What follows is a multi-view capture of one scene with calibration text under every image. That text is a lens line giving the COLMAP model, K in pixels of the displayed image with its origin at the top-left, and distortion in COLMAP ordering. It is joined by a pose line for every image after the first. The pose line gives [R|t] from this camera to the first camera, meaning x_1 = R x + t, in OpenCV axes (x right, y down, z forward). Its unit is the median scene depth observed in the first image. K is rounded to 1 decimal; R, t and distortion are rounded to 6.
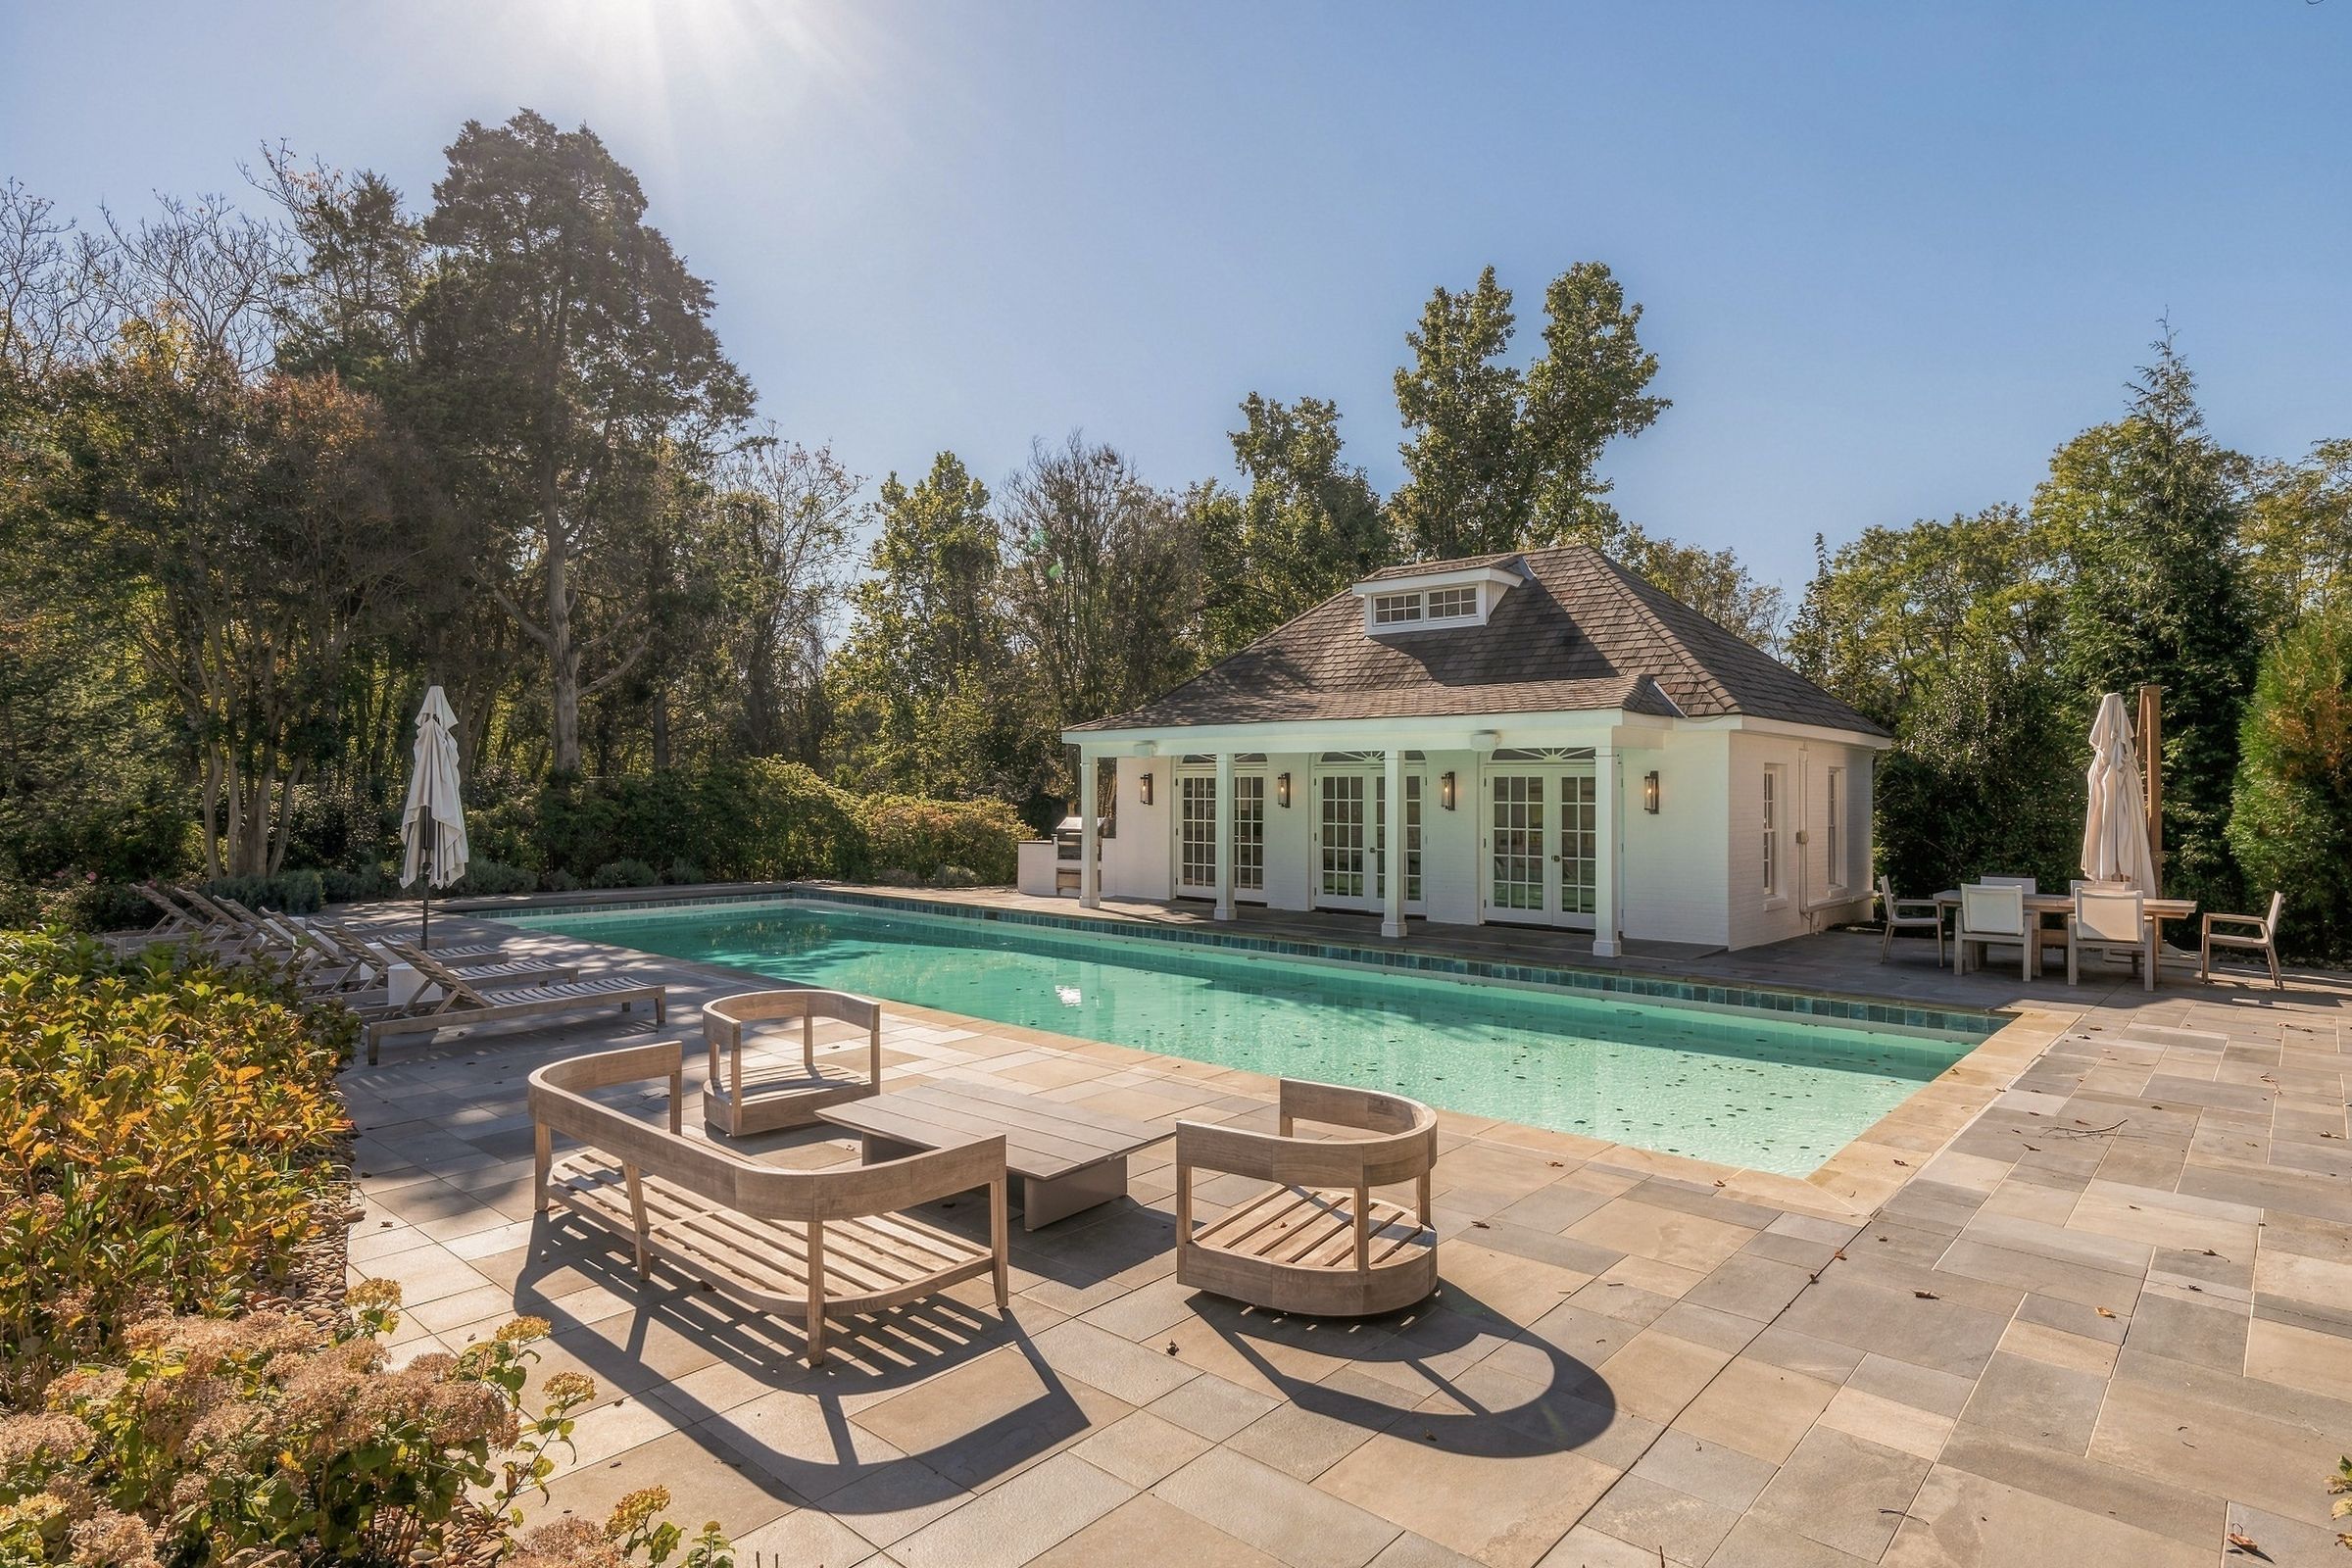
lens RADIAL K [[1258.6, 0, 1175.2], [0, 1258.6, 786.1], [0, 0, 1]] dist [-0.000358, -0.000108]
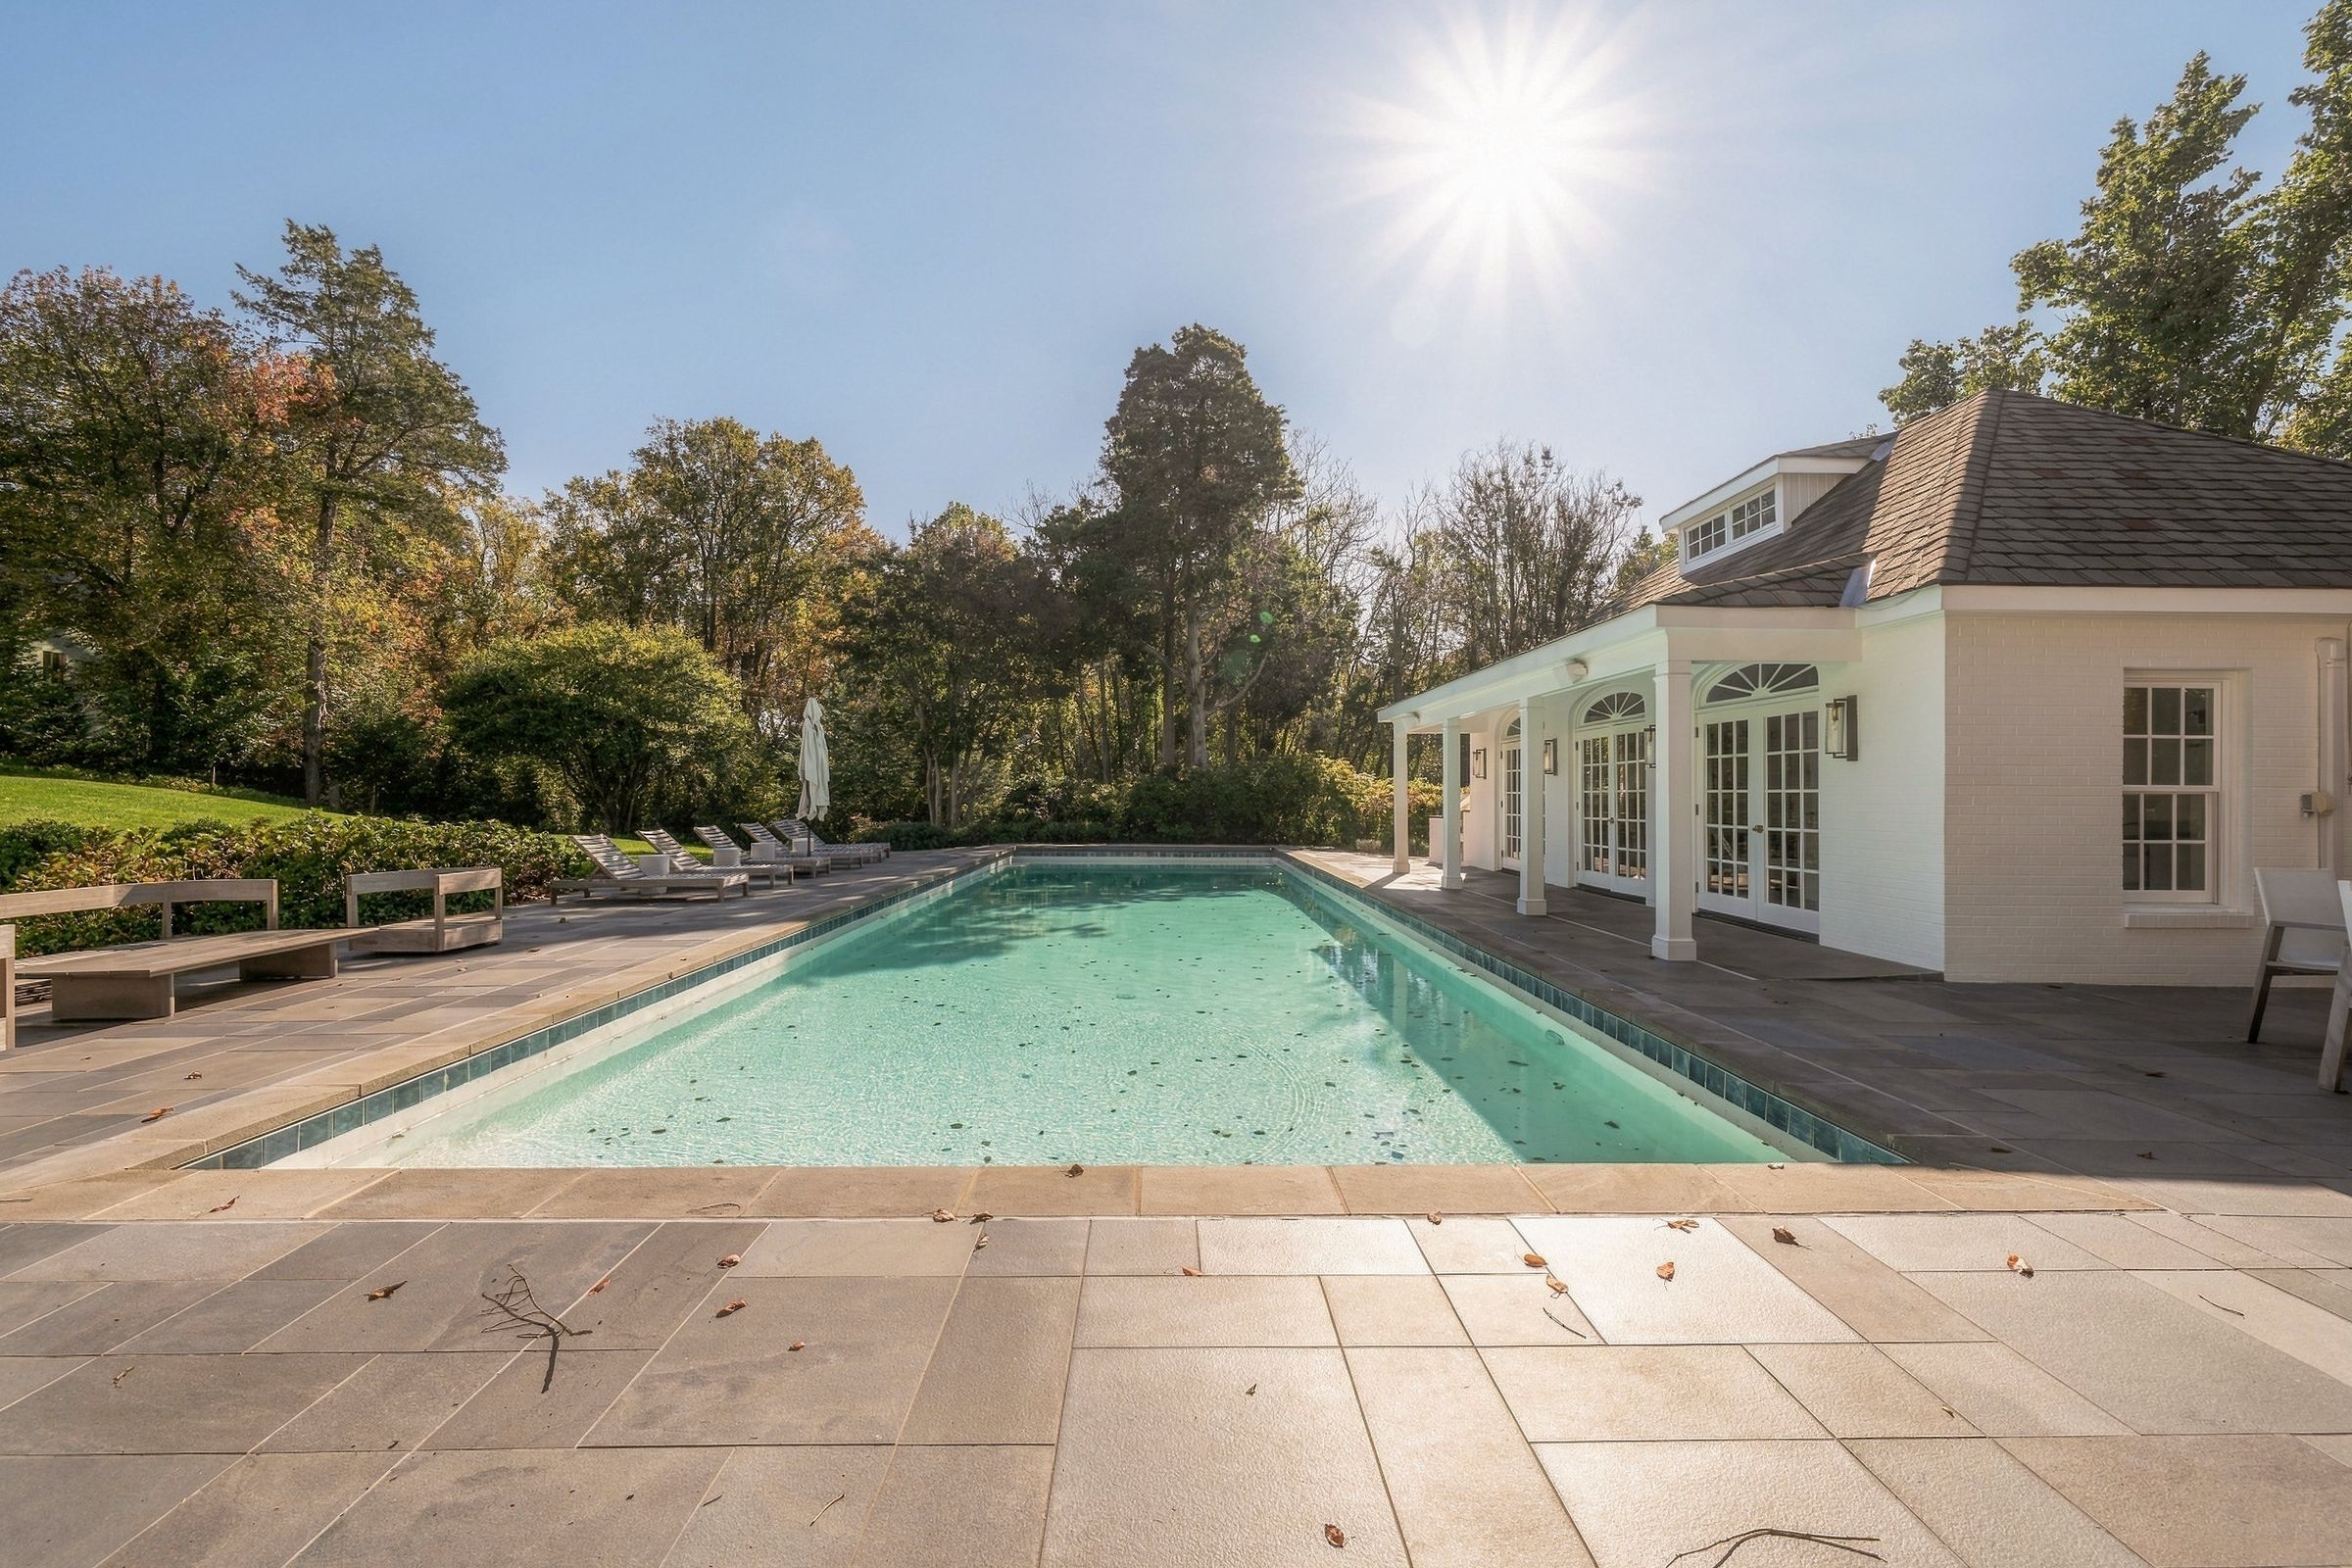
lens RADIAL K [[930.6, 0, 1181.0], [0, 930.6, 791.0], [0, 0, 1]] dist [0.002387, 0.000125]
pose [[0.686508, -0.007726, -0.727081, 0.390288], [0.003458, 0.999967, -0.007362, 0.031853], [0.727114, 0.002540, 0.686512, 0.323723]]
